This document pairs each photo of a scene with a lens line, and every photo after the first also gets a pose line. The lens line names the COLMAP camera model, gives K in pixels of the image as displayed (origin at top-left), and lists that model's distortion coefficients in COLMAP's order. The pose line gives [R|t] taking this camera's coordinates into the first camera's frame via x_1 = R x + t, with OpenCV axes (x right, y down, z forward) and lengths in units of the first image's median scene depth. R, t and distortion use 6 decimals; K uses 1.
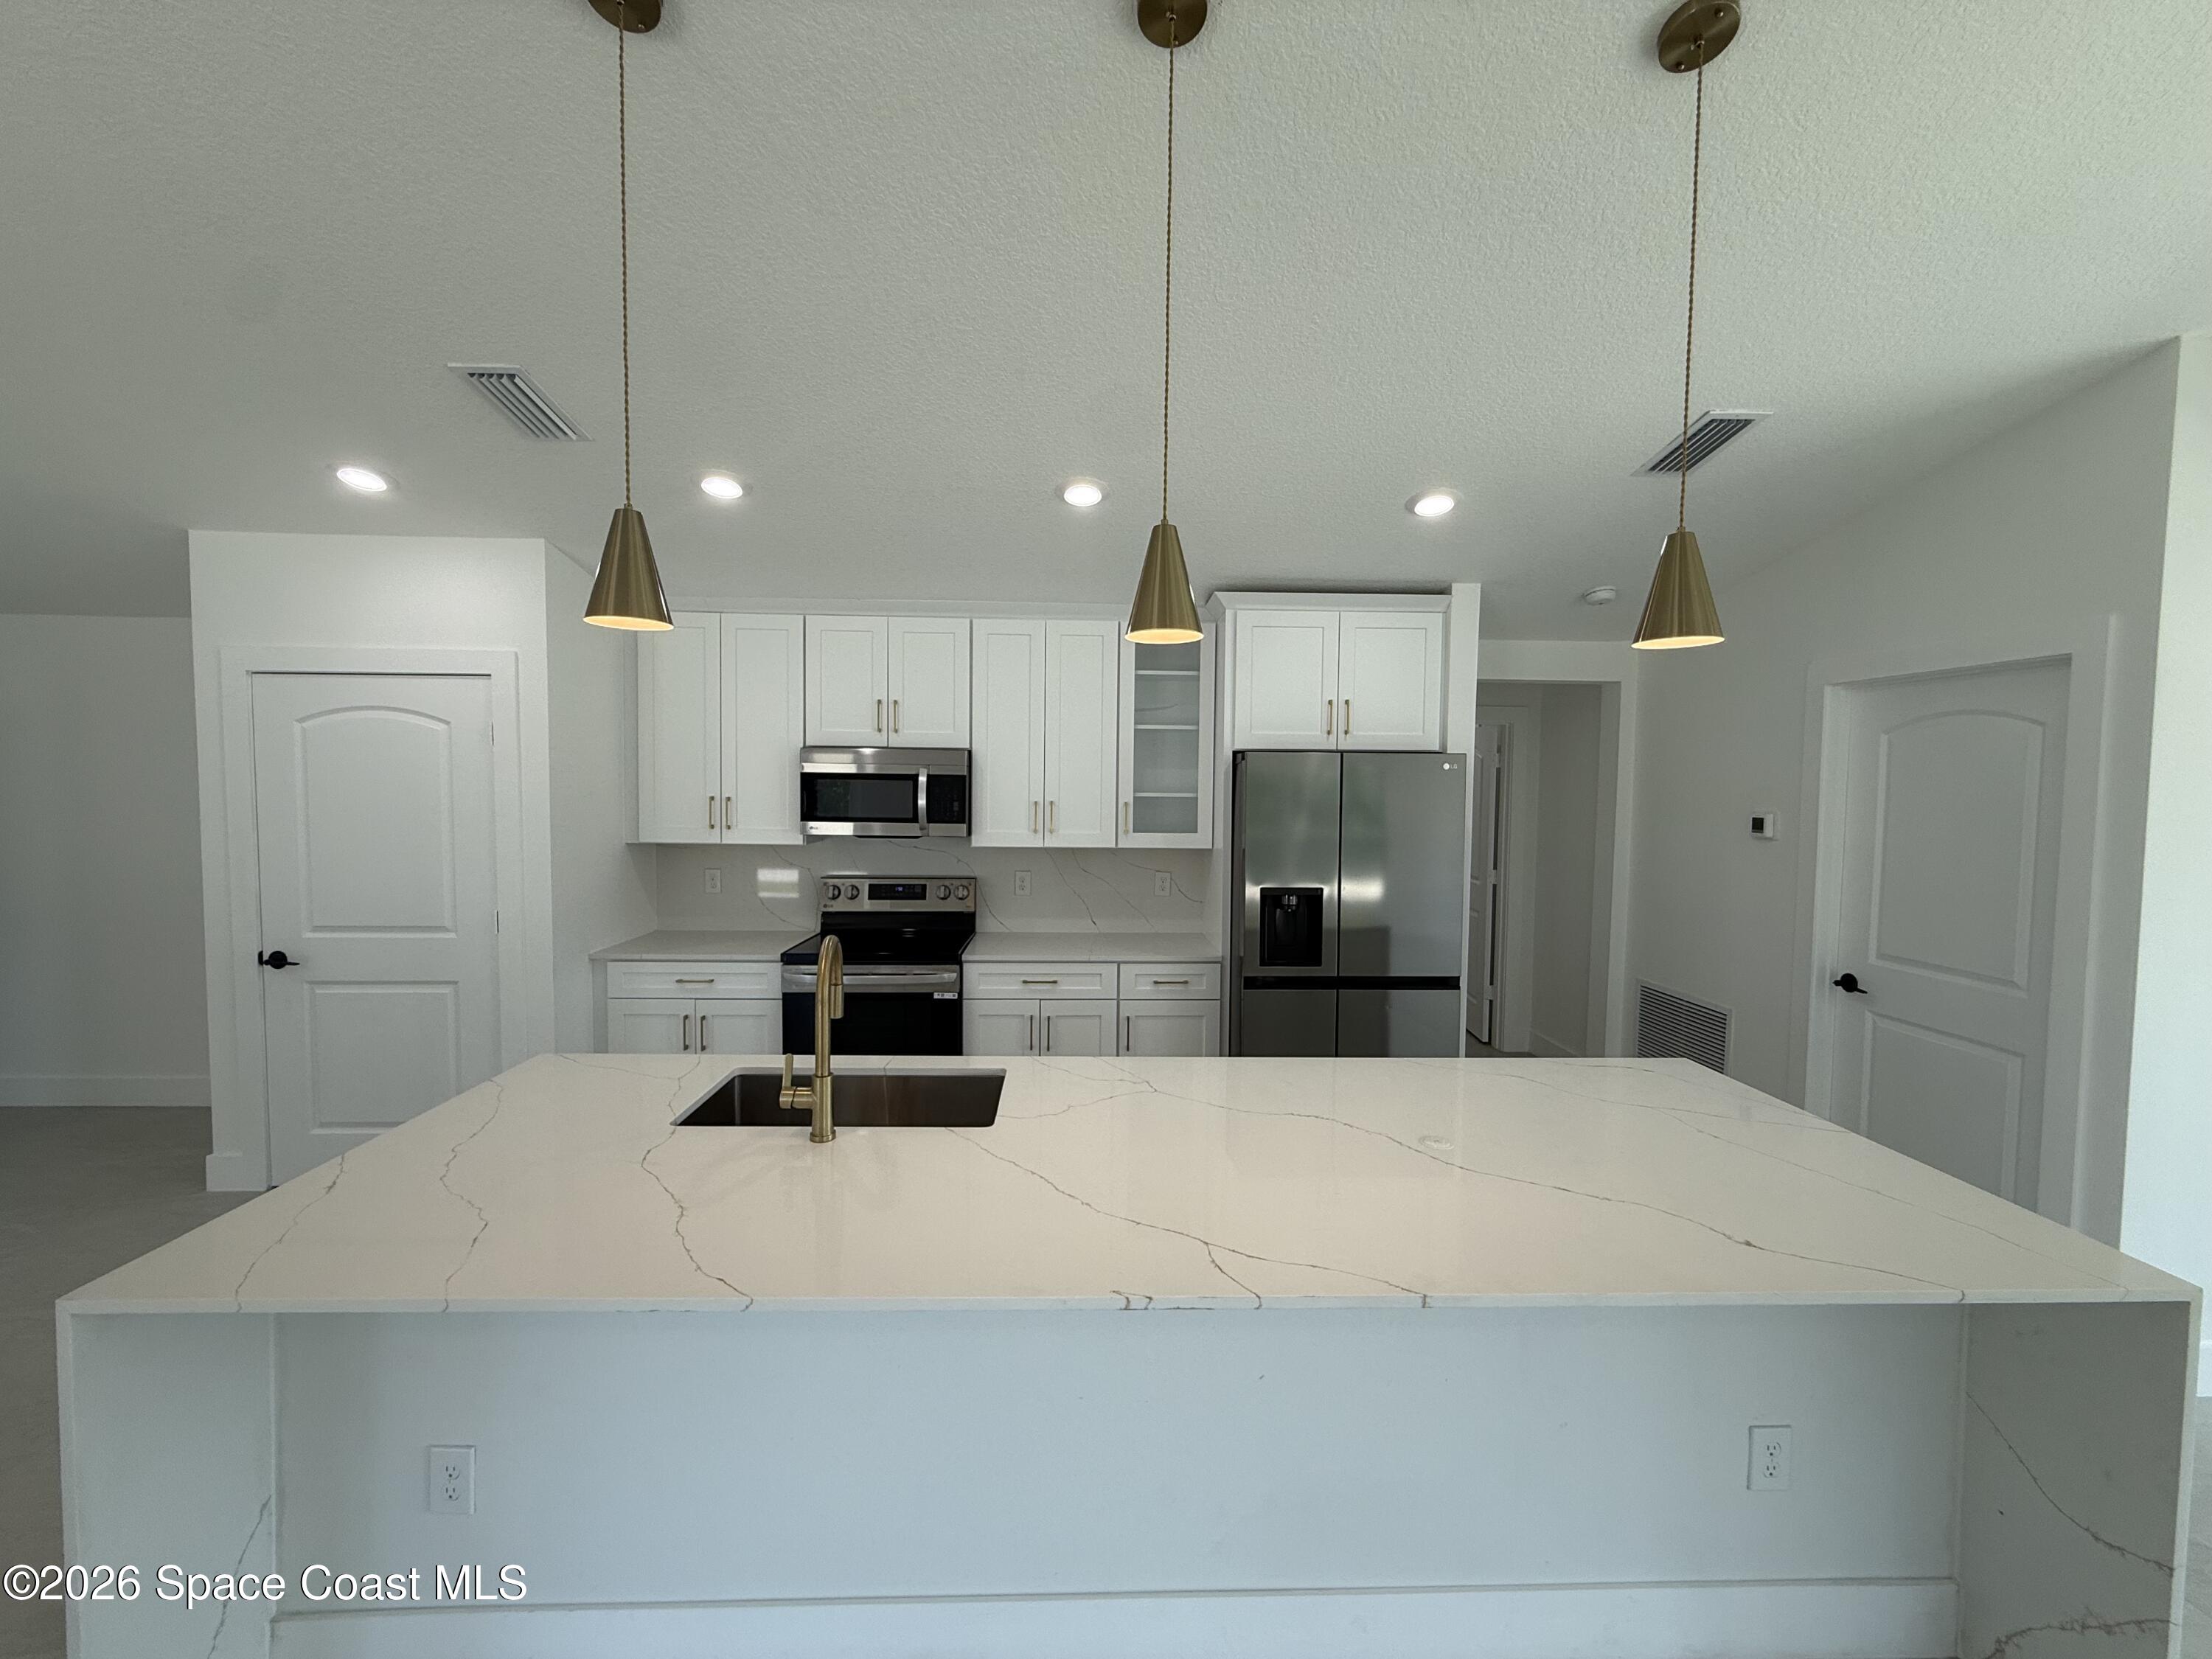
lens RADIAL K [[881.7, 0, 1101.7], [0, 881.7, 825.3], [0, 0, 1]] dist [-0.000428, 0.000024]
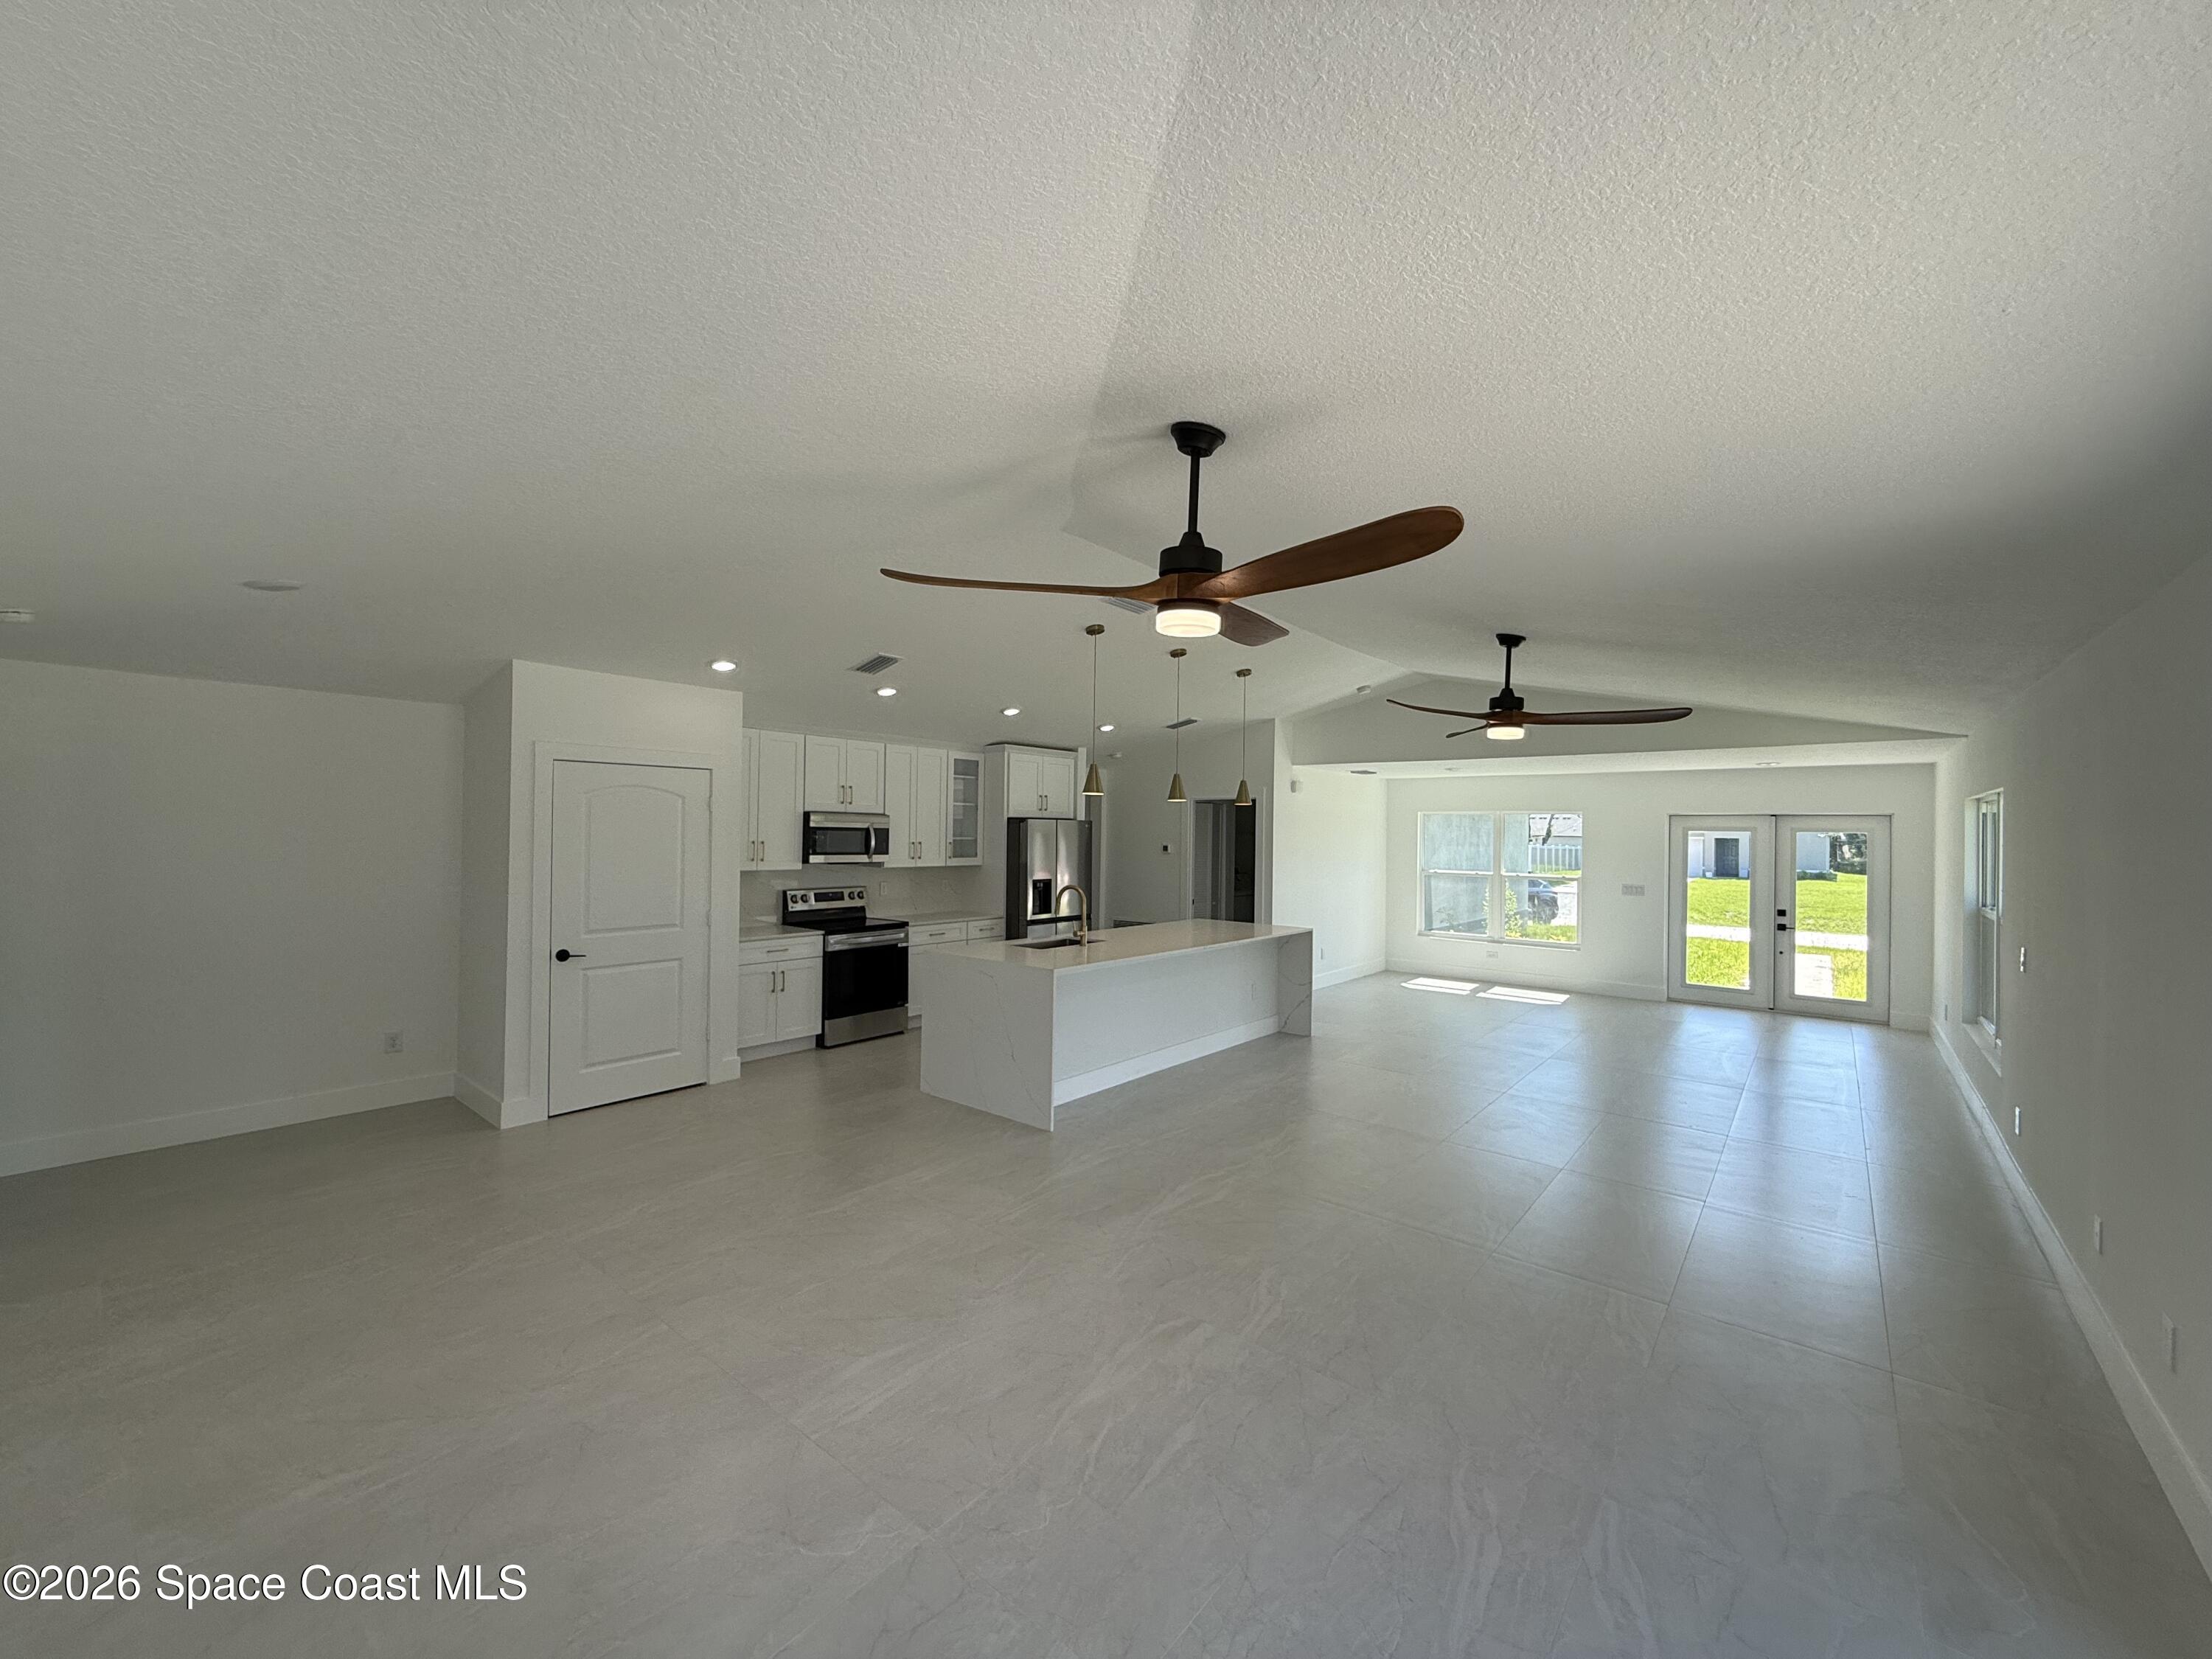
lens RADIAL K [[881.7, 0, 1101.7], [0, 881.7, 825.3], [0, 0, 1]] dist [-0.000428, 0.000024]
pose [[0.665114, 0.004979, 0.746725, -1.254436], [0.027195, 0.999153, -0.030884, 0.005897], [-0.746246, 0.040849, 0.664415, -0.568863]]
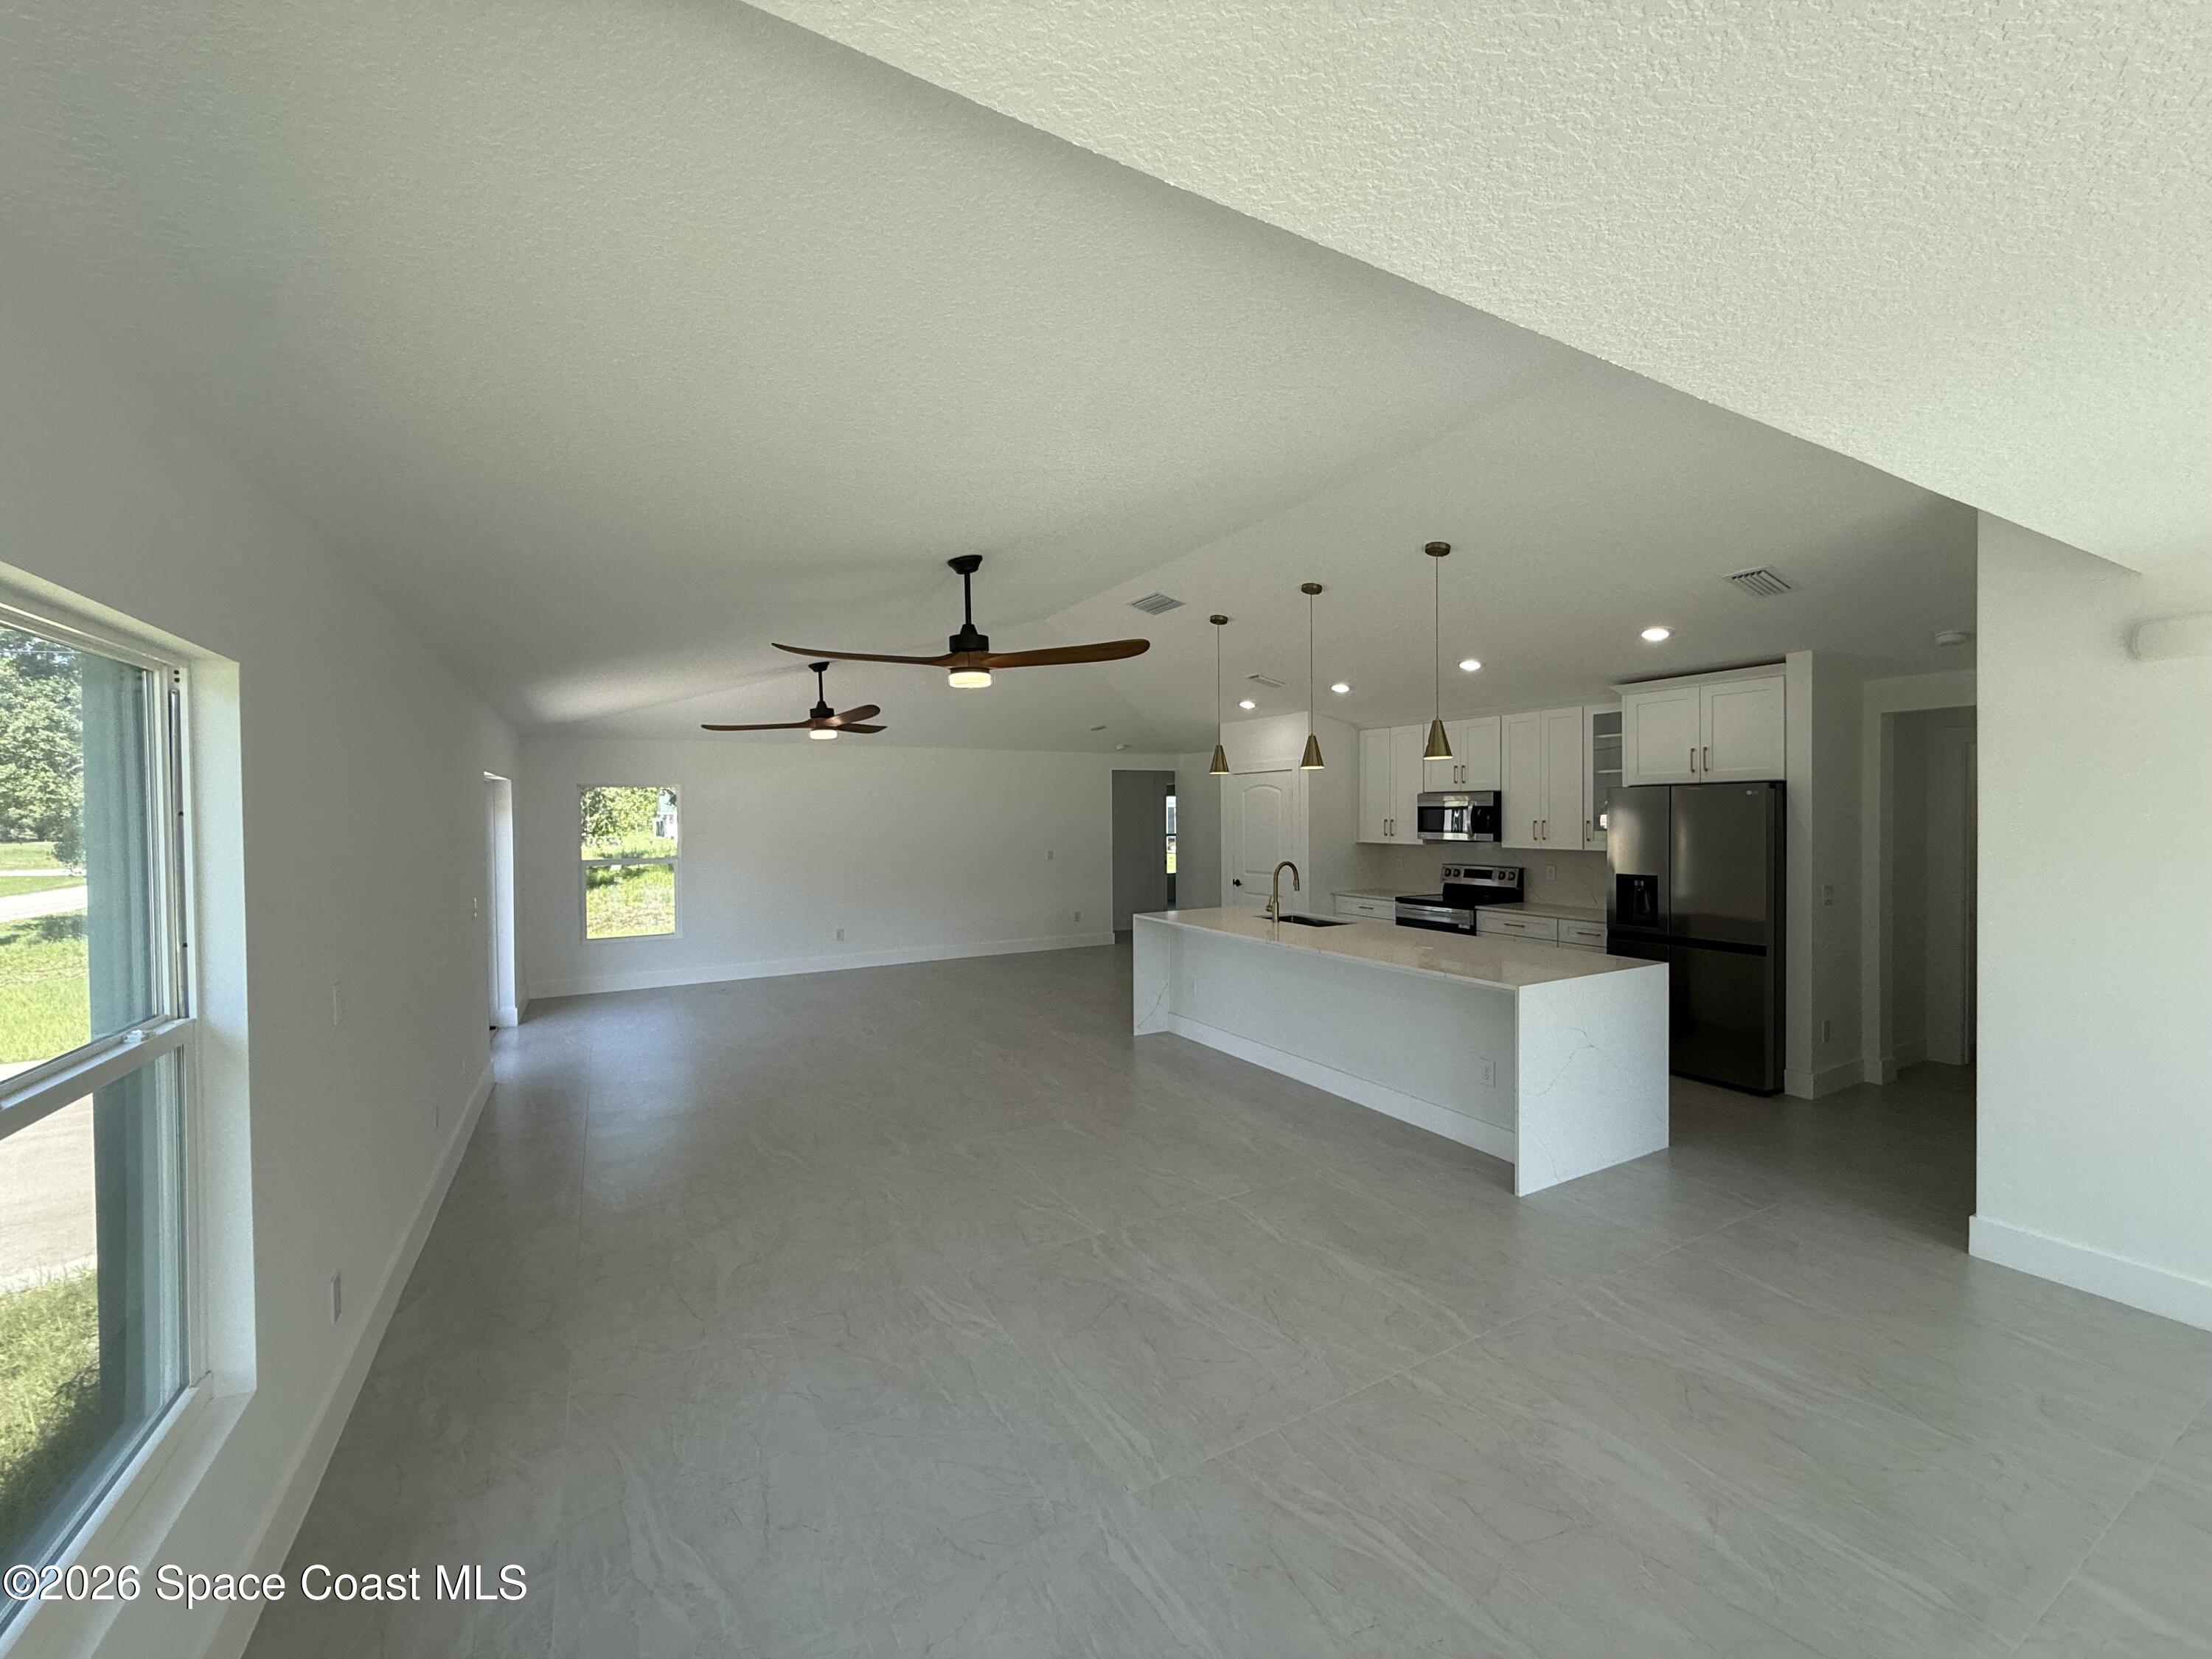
lens RADIAL K [[881.7, 0, 1101.7], [0, 881.7, 825.3], [0, 0, 1]] dist [-0.000428, 0.000024]
pose [[0.459390, -0.002490, -0.888231, 1.056480], [-0.027744, 0.999468, -0.017150, 0.033349], [0.887801, 0.032522, 0.459077, -0.496376]]
